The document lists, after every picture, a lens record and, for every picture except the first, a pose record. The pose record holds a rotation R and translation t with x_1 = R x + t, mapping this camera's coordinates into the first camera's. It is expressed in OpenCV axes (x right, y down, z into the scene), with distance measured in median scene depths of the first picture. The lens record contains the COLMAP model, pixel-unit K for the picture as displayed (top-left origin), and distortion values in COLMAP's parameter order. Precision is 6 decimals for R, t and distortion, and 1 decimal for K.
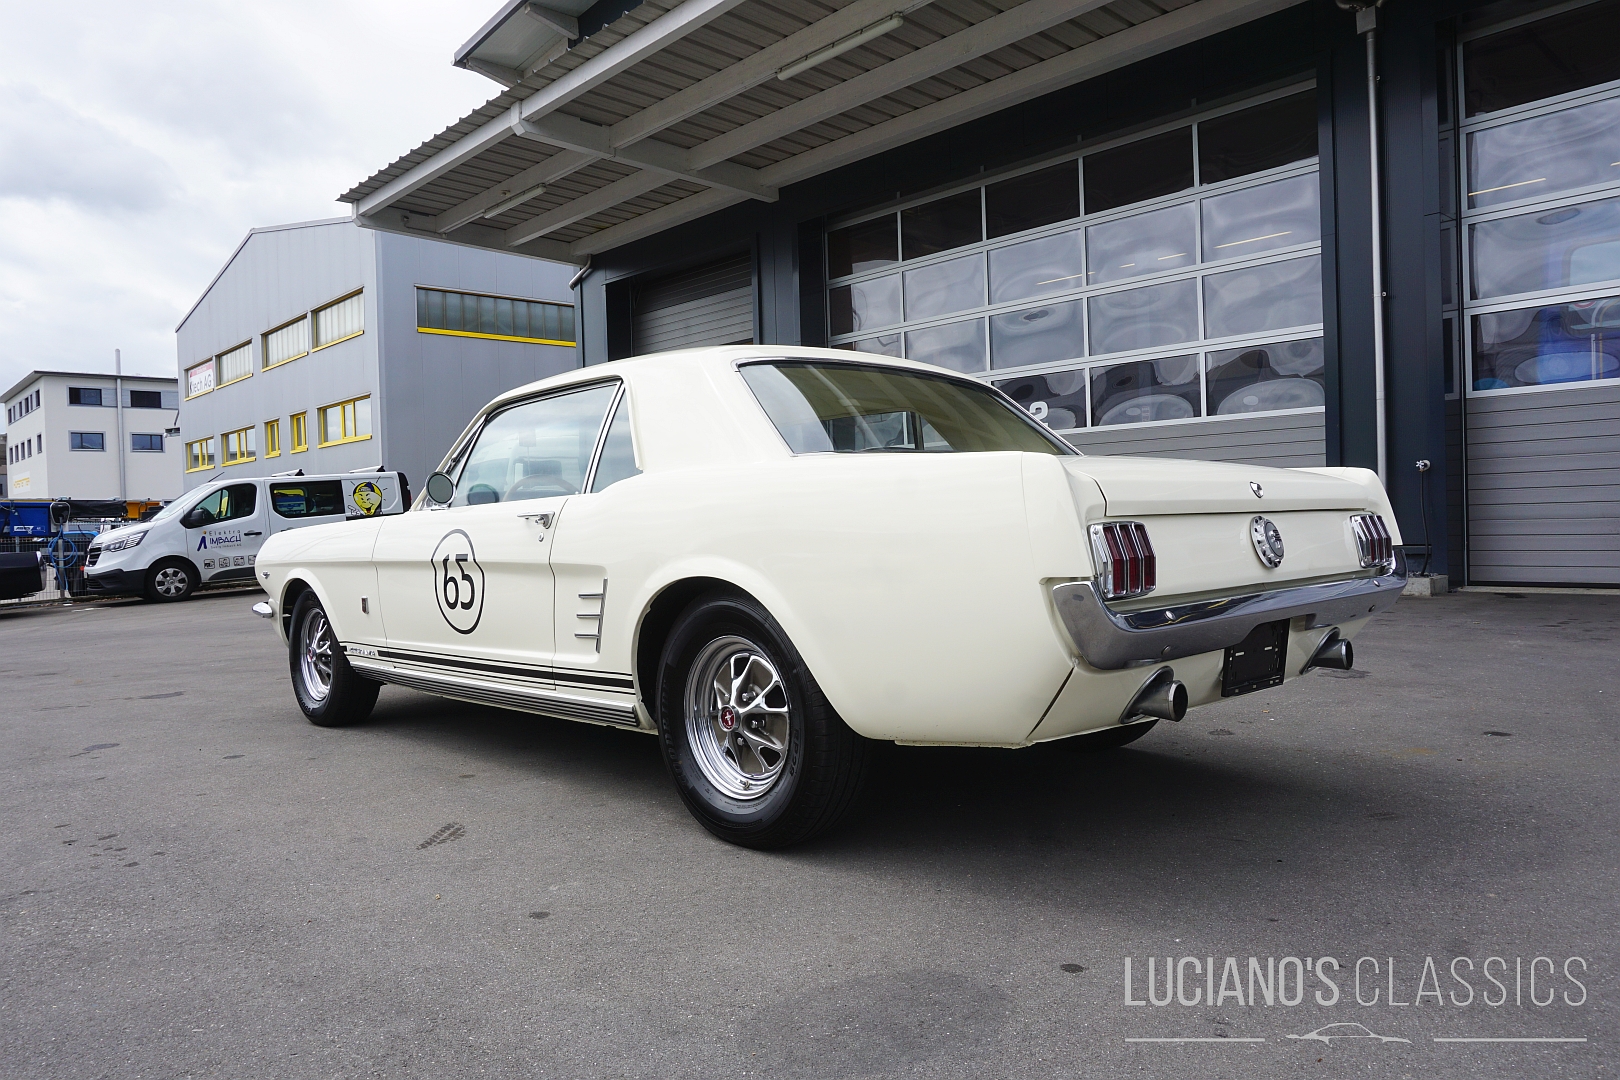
lens RADIAL K [[1087.4, 0, 810.6], [0, 1087.4, 534.7], [0, 0, 1]] dist [-0.041499, 0.029230]
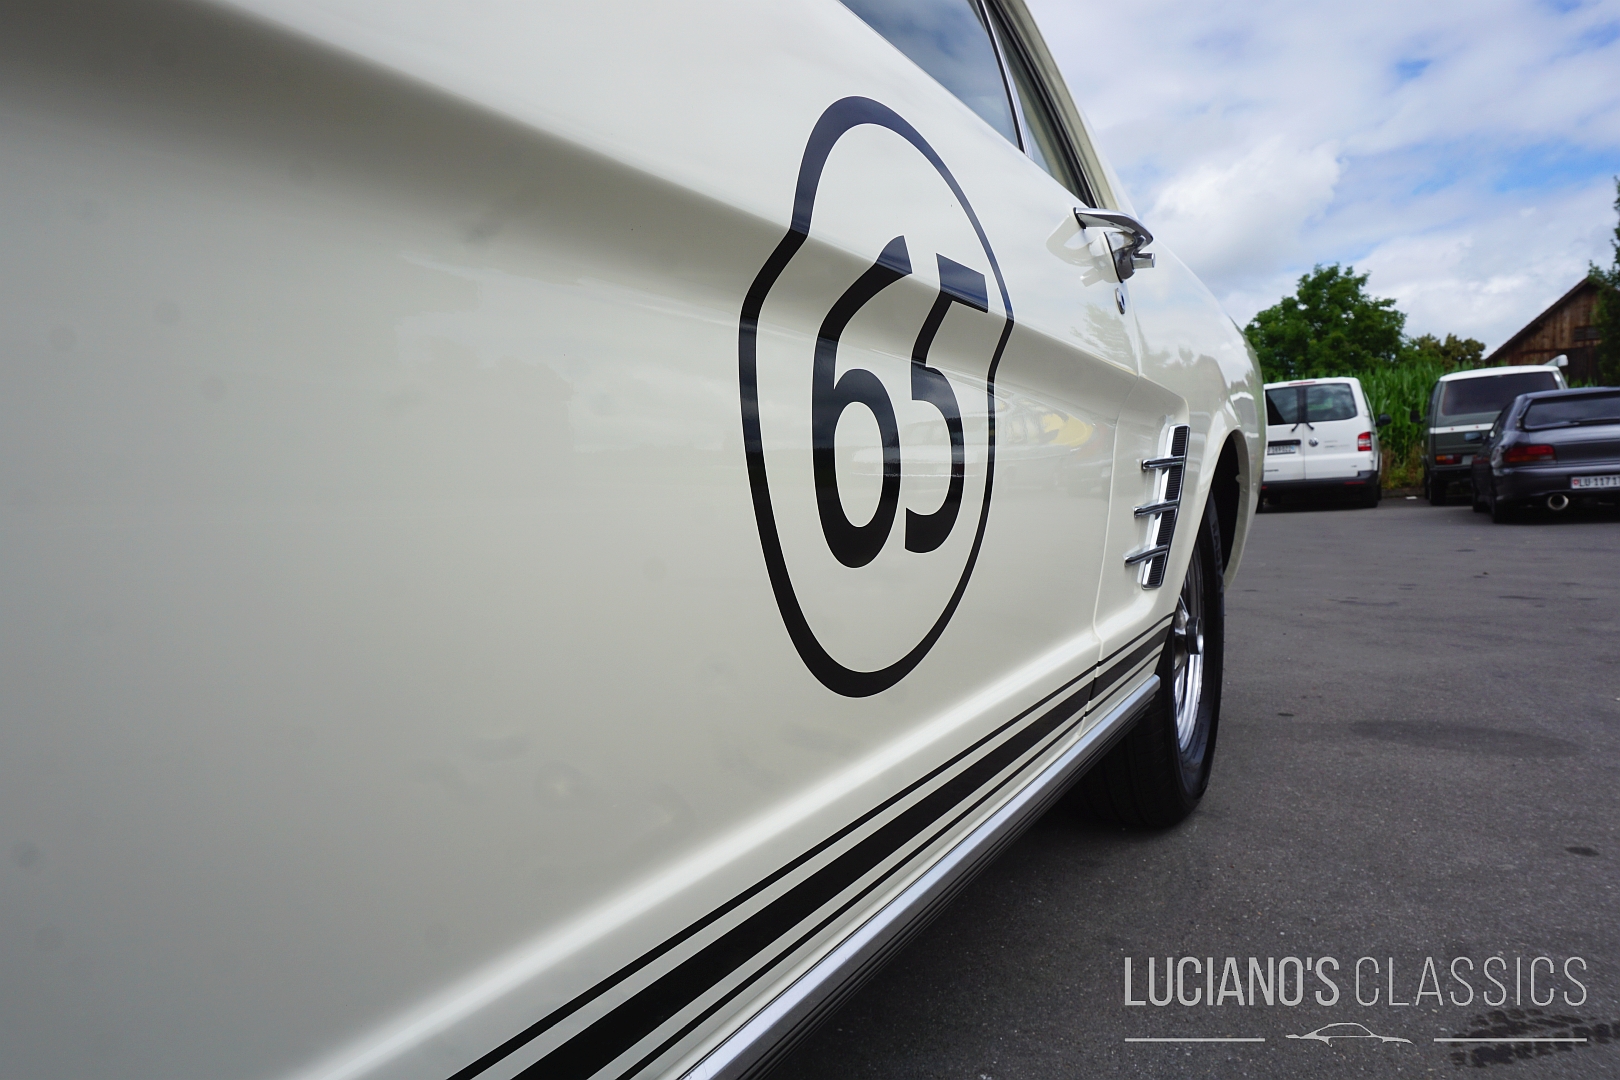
lens RADIAL K [[1087.4, 0, 812.0], [0, 1087.4, 542.3], [0, 0, 1]] dist [-0.041499, 0.029230]
pose [[-0.302787, -0.019876, 0.952851, -0.488966], [0.024558, 0.999288, 0.028649, 0.059996], [-0.952742, 0.032075, -0.302083, 1.058816]]
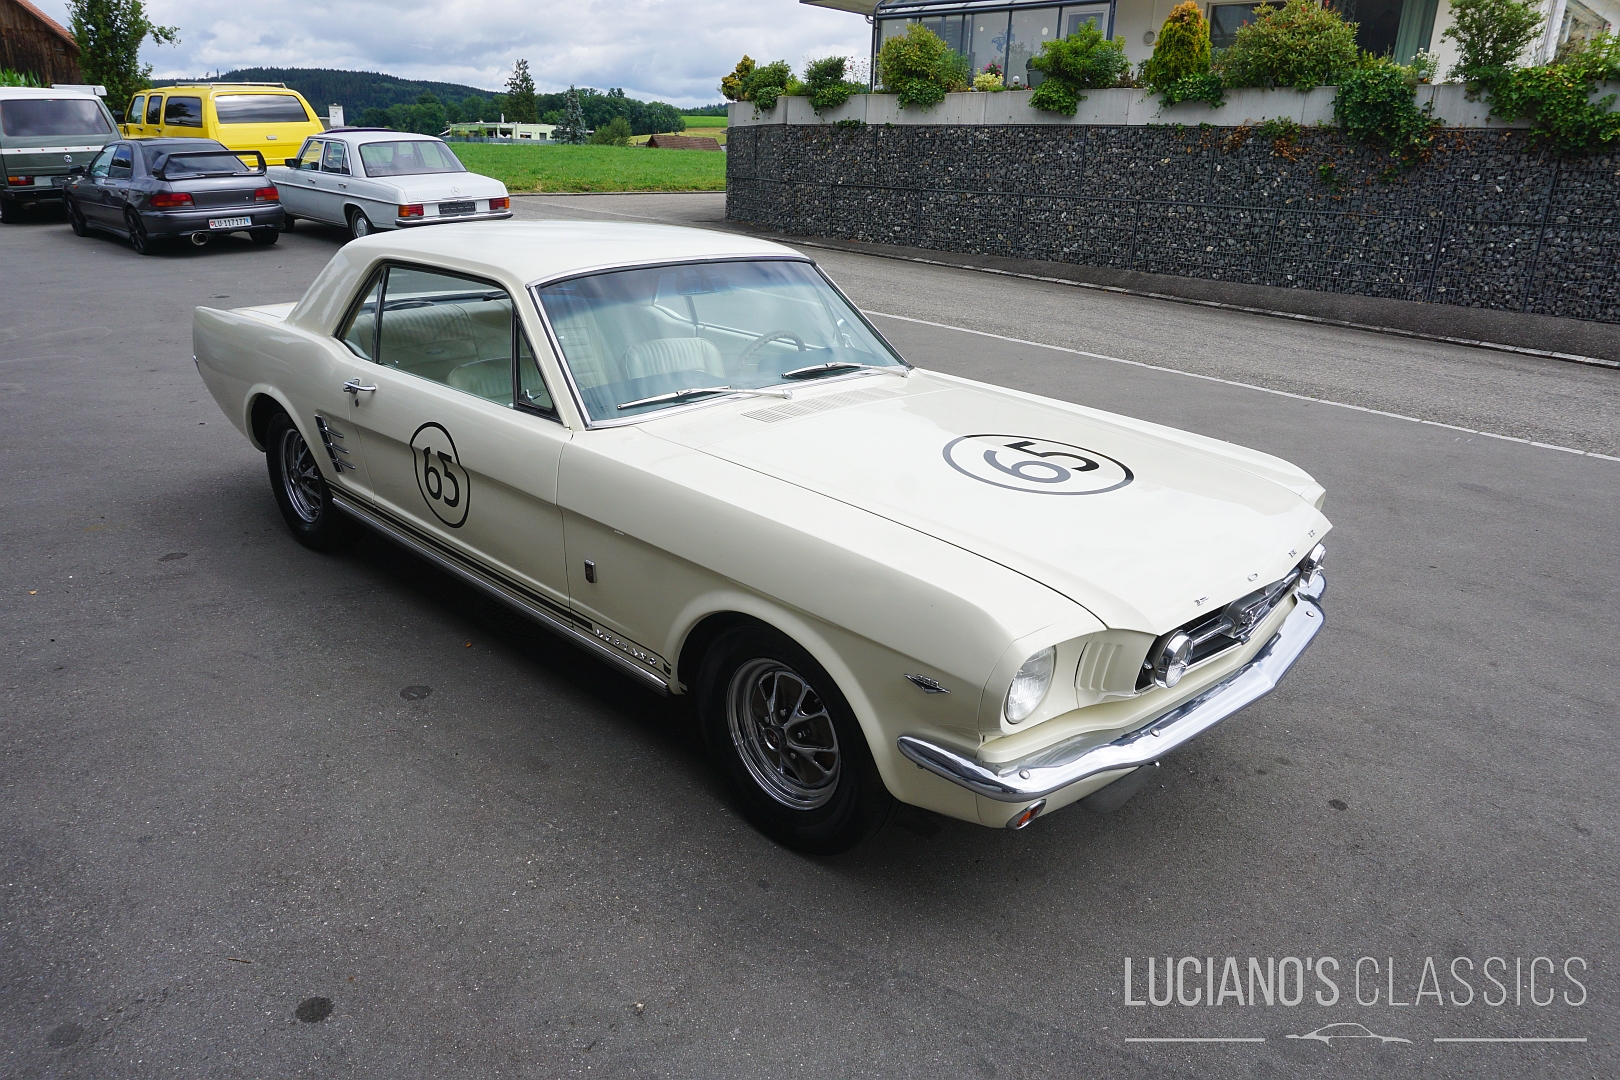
lens RADIAL K [[1087.4, 0, 809.1], [0, 1087.4, 533.4], [0, 0, 1]] dist [-0.041499, 0.029230]
pose [[-0.998630, 0.012239, -0.050874, -0.252677], [-0.005925, 0.939559, 0.342337, -0.251781], [0.051988, 0.342169, -0.938199, 2.265271]]
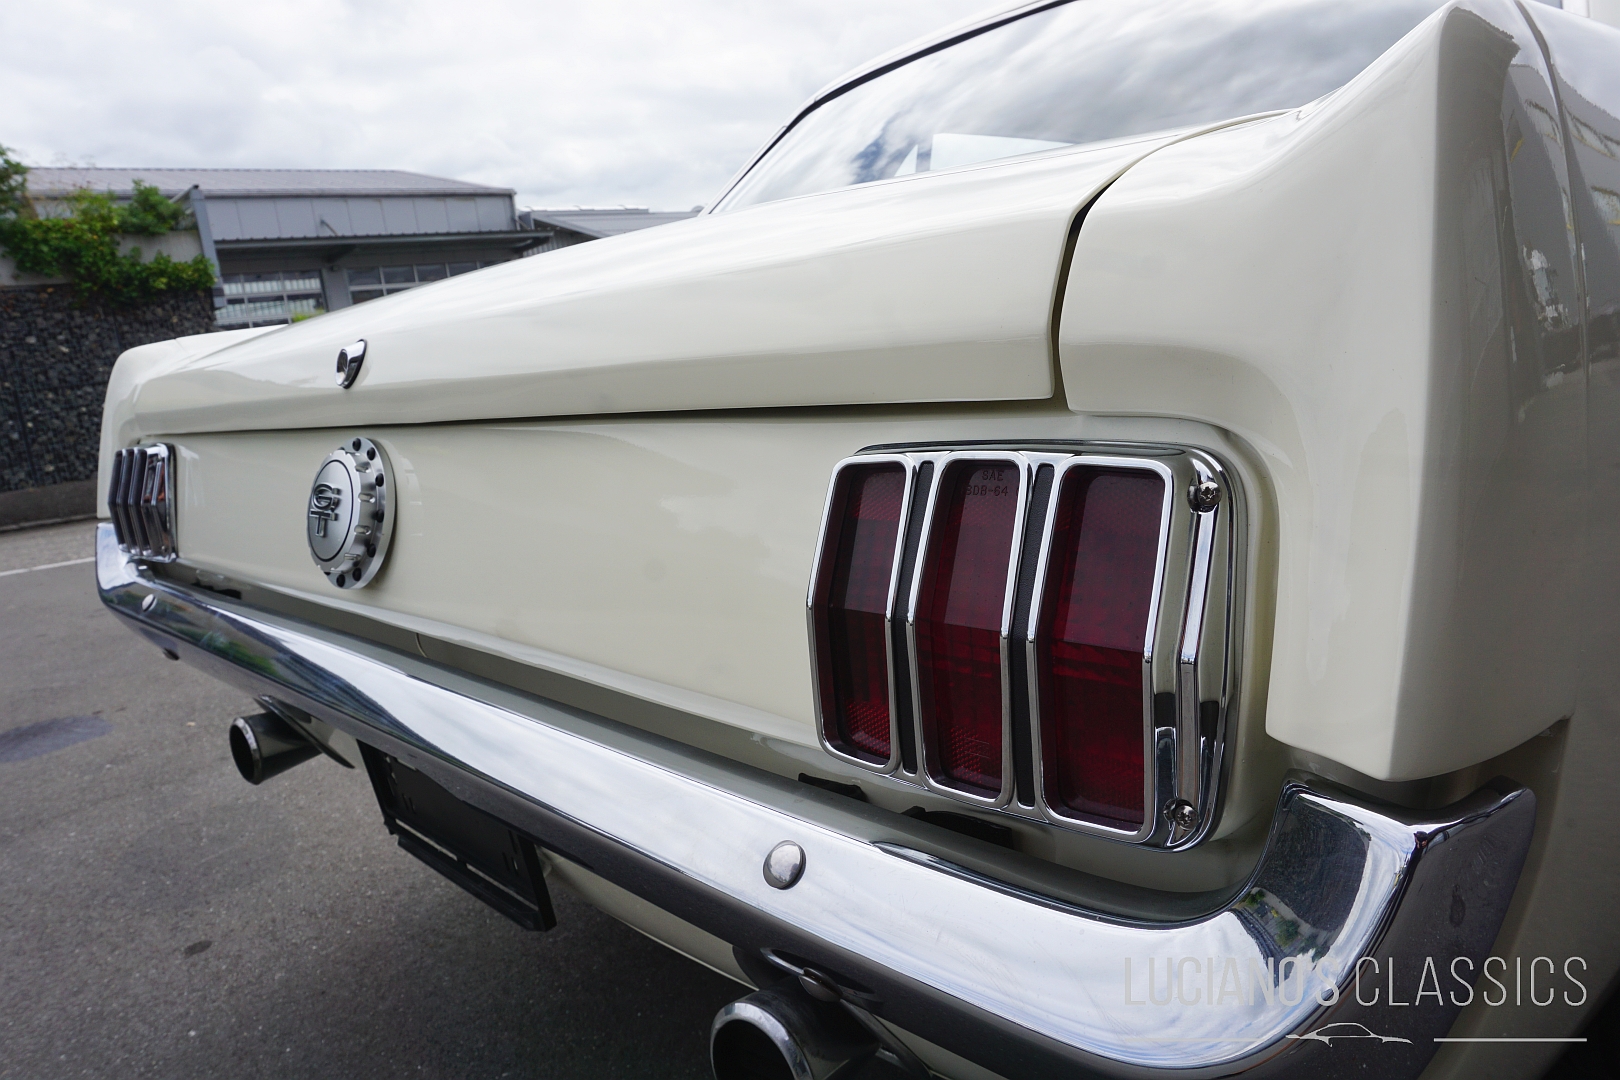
lens RADIAL K [[1087.4, 0, 814.7], [0, 1087.4, 534.9], [0, 0, 1]] dist [-0.041499, 0.029230]
pose [[0.021110, 0.210497, -0.977367, 0.544048], [0.100150, 0.972222, 0.211552, -0.033661], [0.994748, -0.102350, -0.000557, 0.802203]]
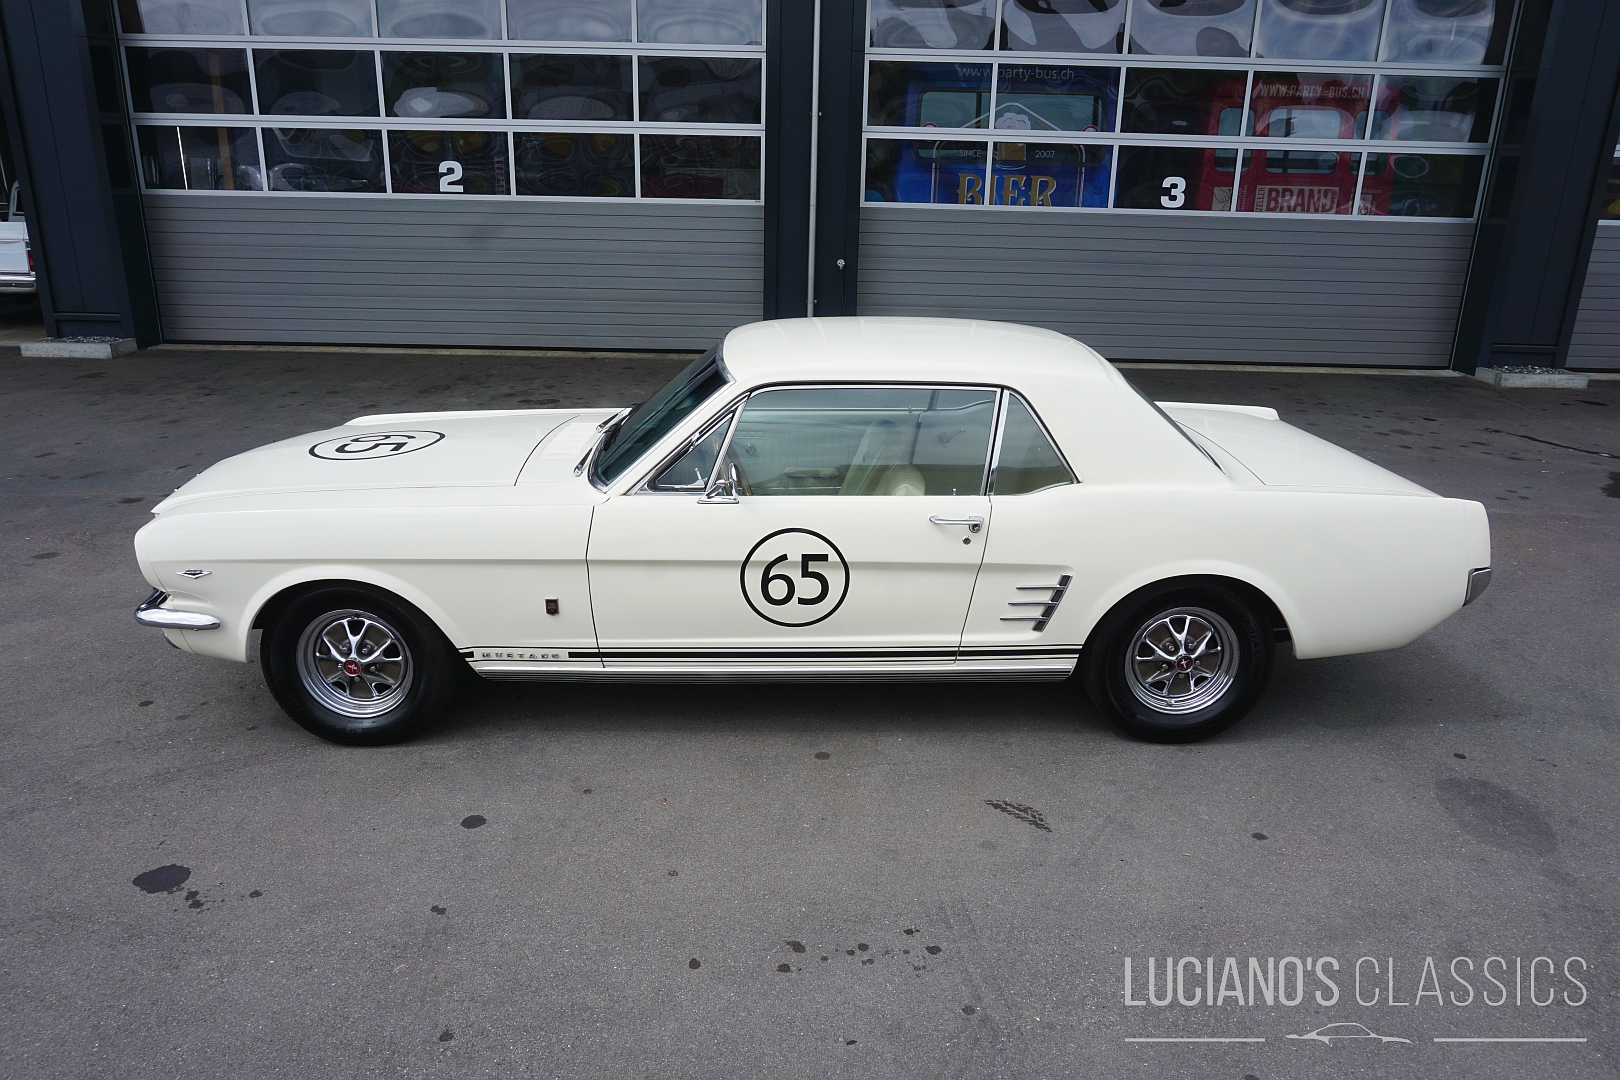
lens RADIAL K [[1087.4, 0, 808.7], [0, 1087.4, 534.8], [0, 0, 1]] dist [-0.041499, 0.029230]
pose [[0.682455, -0.183046, 0.707637, -1.002784], [-0.028590, 0.960709, 0.276081, -0.267451], [-0.730369, -0.208644, 0.650407, 0.349458]]
